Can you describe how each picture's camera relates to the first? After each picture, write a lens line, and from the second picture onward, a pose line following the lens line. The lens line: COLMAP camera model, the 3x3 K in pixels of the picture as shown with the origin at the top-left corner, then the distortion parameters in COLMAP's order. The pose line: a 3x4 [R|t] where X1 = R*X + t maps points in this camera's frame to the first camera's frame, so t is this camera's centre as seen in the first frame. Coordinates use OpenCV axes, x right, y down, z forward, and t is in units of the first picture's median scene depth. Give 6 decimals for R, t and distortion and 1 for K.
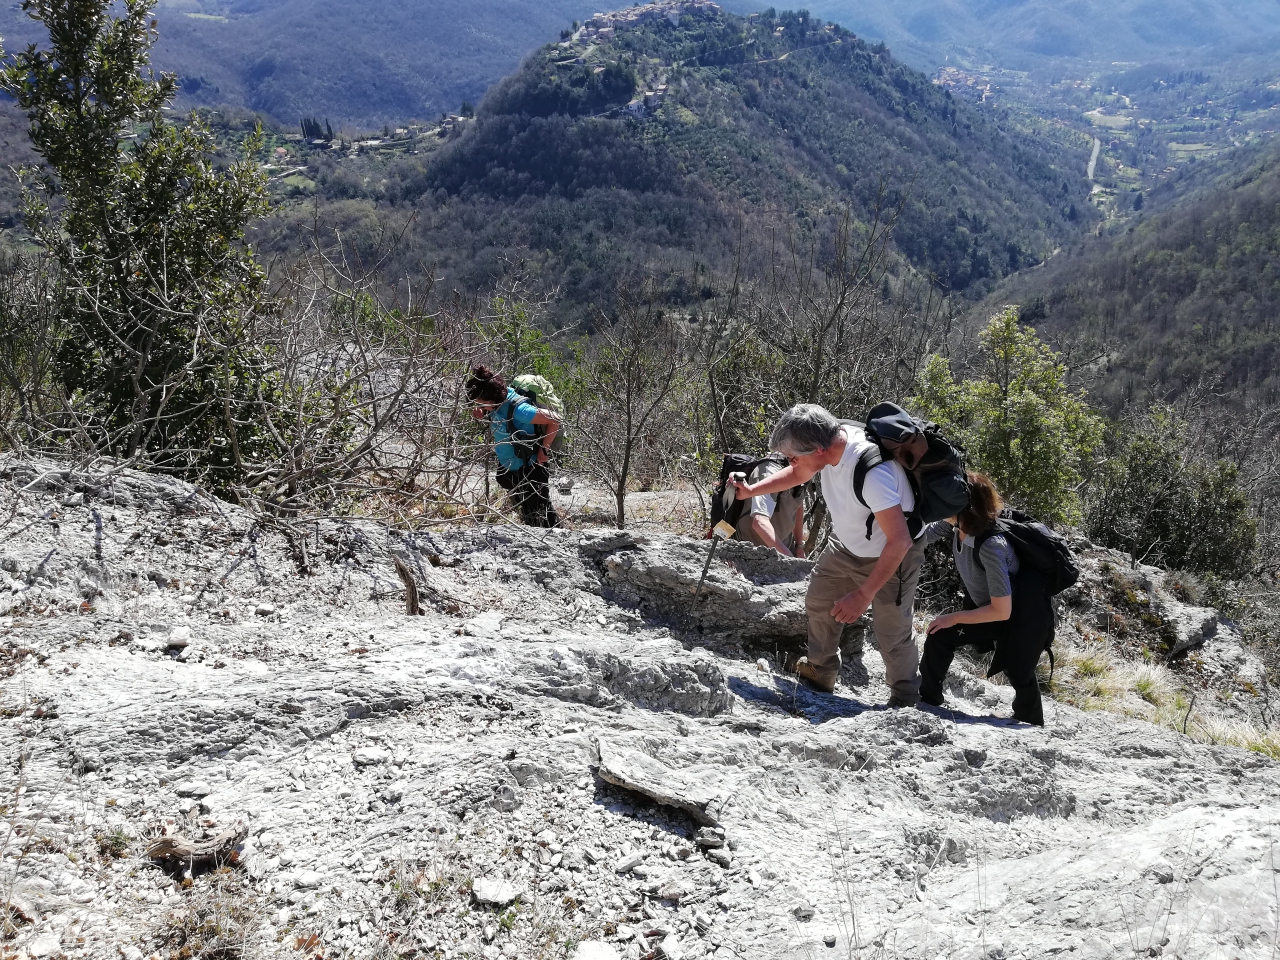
lens RADIAL K [[952.0, 0, 640.0], [0, 952.0, 480.0], [0, 0, 1]] dist [0.057791, -0.083438]
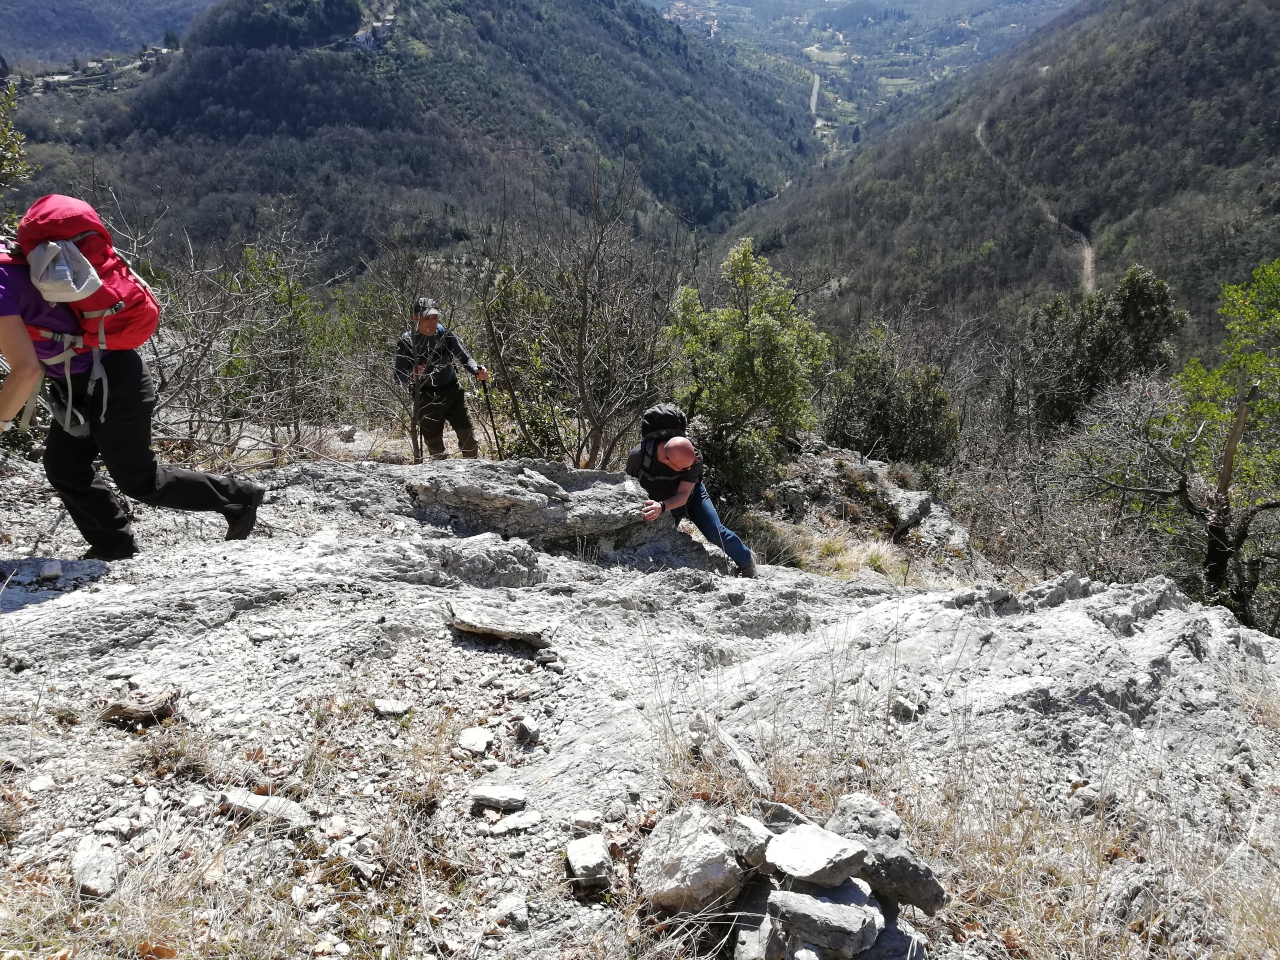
lens RADIAL K [[952.0, 0, 640.0], [0, 952.0, 480.0], [0, 0, 1]] dist [0.057791, -0.083438]
pose [[0.968129, -0.097204, 0.230820, -0.038620], [0.083352, 0.994125, 0.069046, 0.023207], [-0.236175, -0.047606, 0.970544, -0.141096]]
